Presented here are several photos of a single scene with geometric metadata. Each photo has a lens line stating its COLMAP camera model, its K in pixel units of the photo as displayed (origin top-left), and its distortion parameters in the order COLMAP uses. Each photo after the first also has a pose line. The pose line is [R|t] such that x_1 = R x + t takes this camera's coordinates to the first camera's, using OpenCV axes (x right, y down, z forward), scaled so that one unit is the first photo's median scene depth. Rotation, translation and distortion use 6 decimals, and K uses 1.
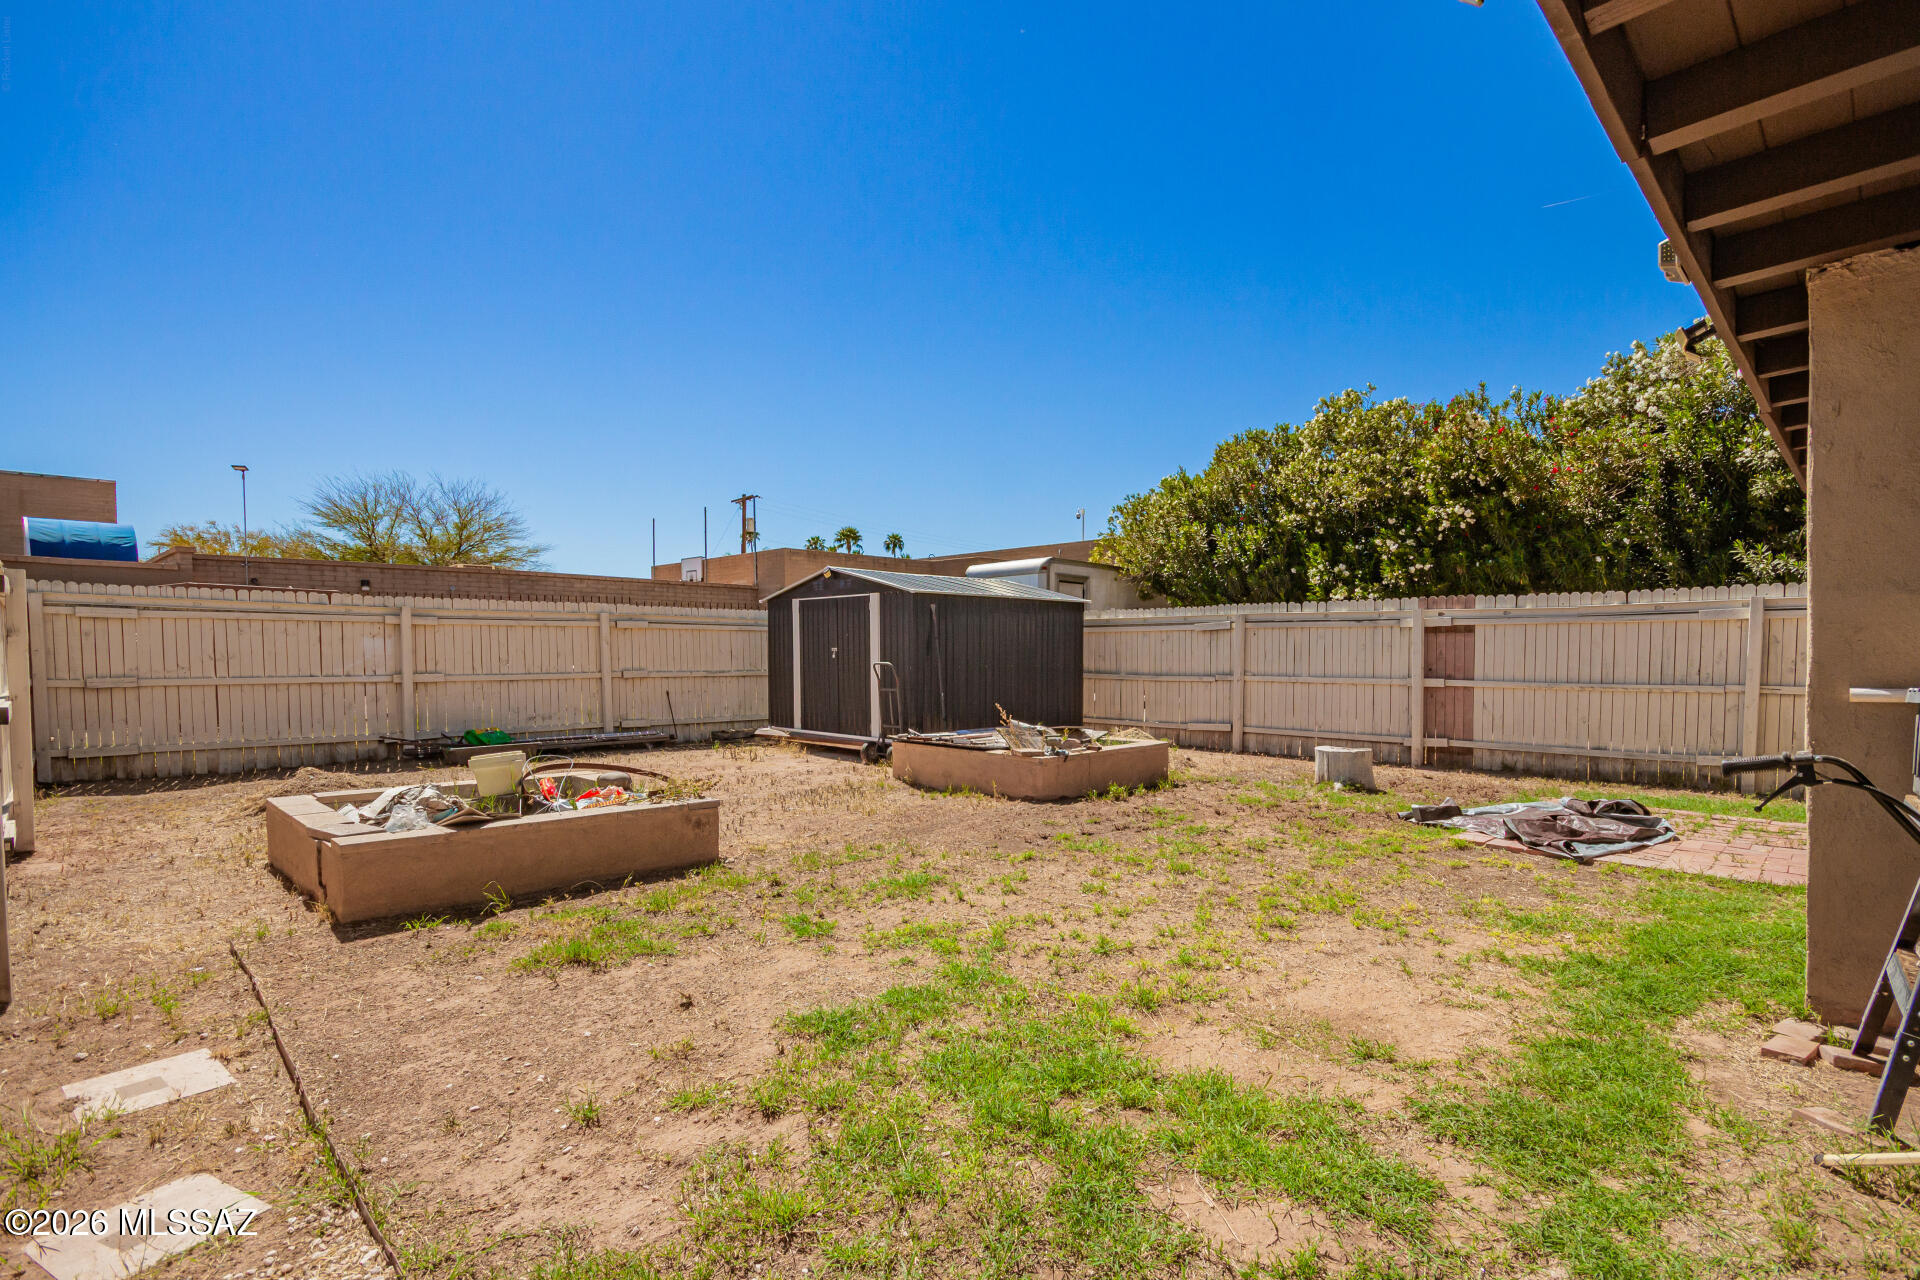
lens RADIAL K [[881.9, 0, 969.2], [0, 881.9, 649.2], [0, 0, 1]] dist [0.021416, 0.000564]
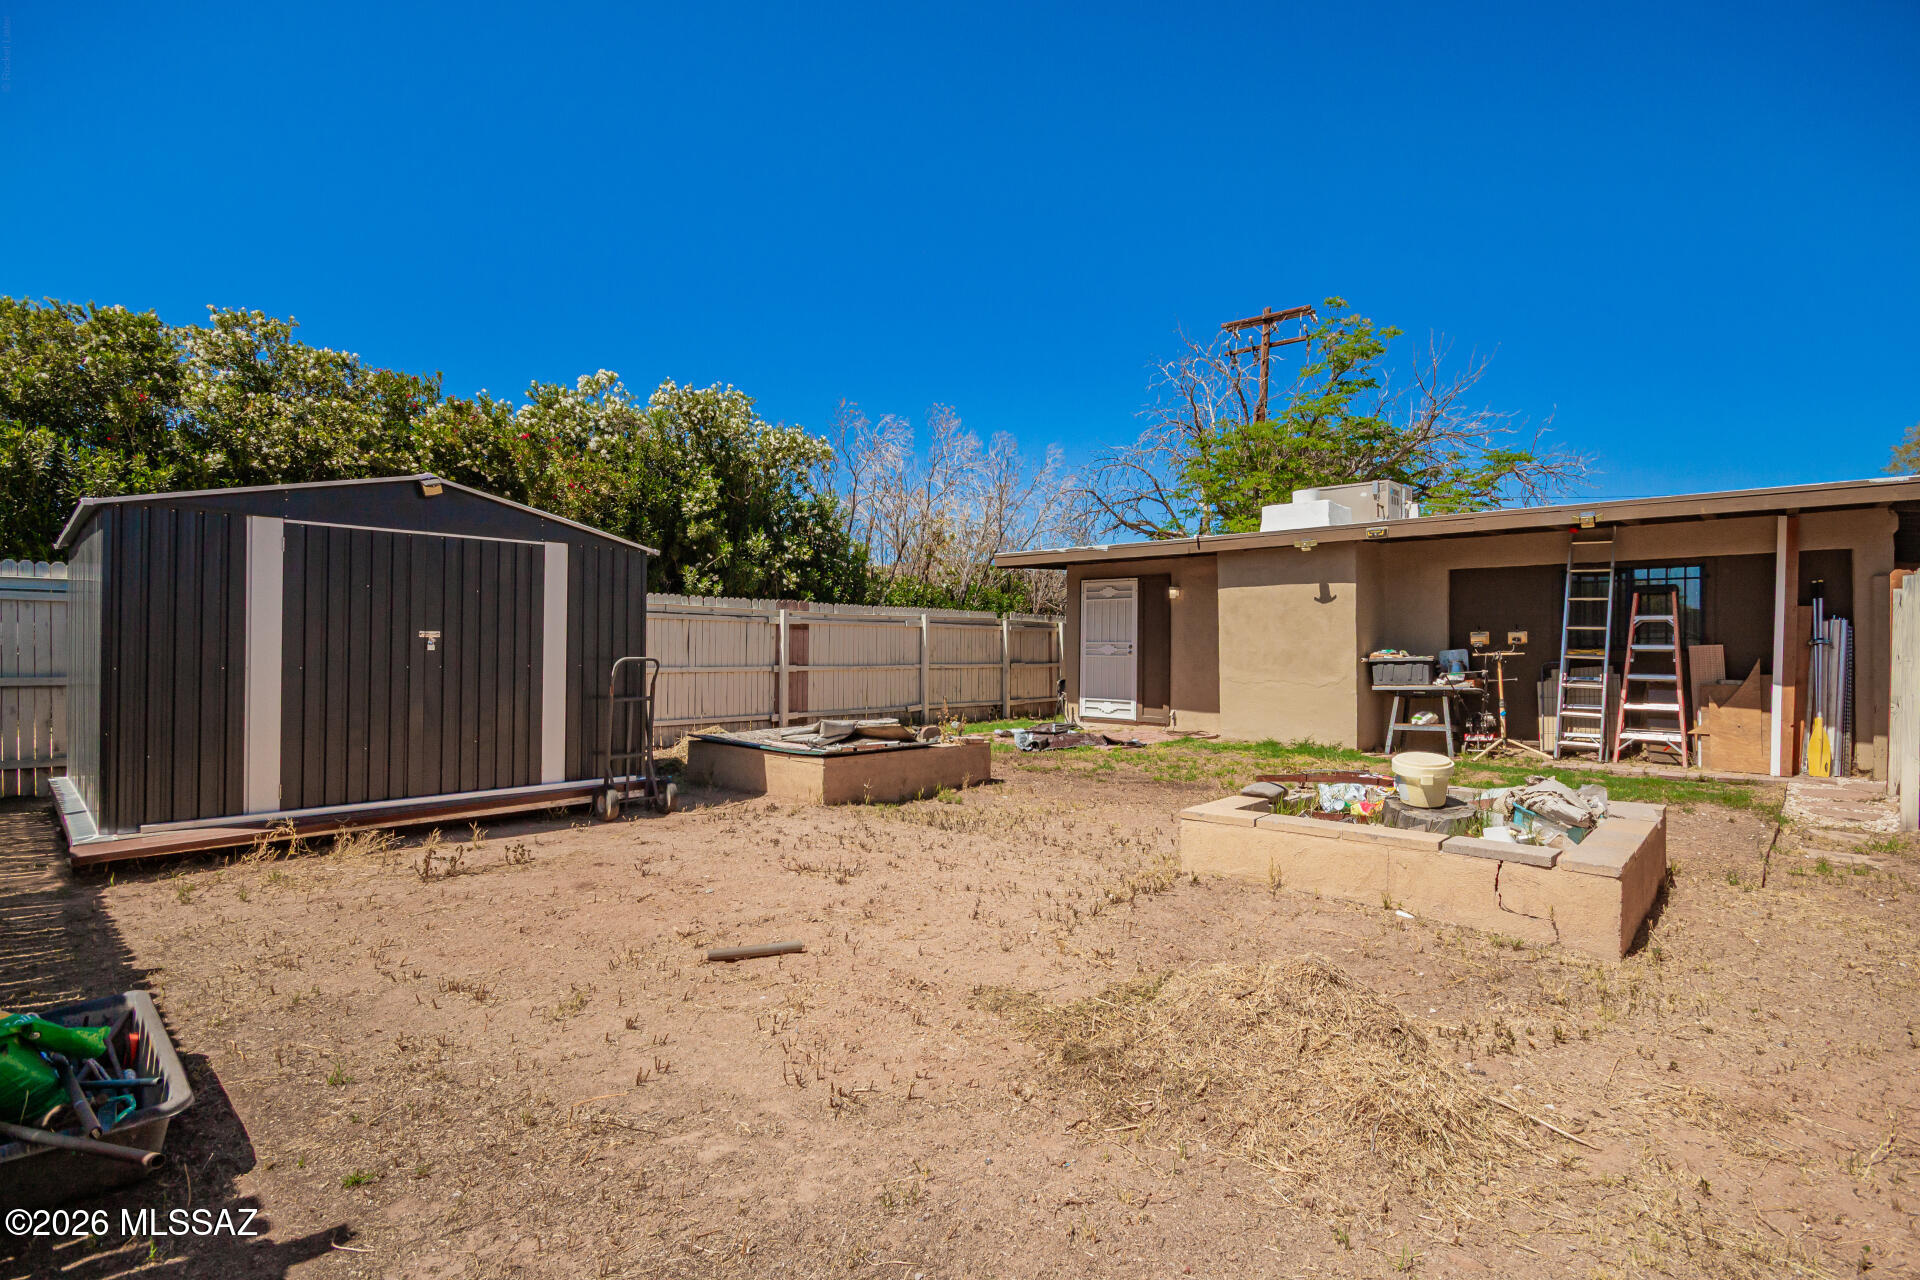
lens RADIAL K [[881.9, 0, 958.8], [0, 881.9, 641.6], [0, 0, 1]] dist [0.021416, 0.000564]
pose [[-0.060138, -0.005427, 0.998175, -0.745412], [-0.015464, 0.999870, 0.004505, -0.010331], [-0.998070, -0.015164, -0.060214, 0.843207]]
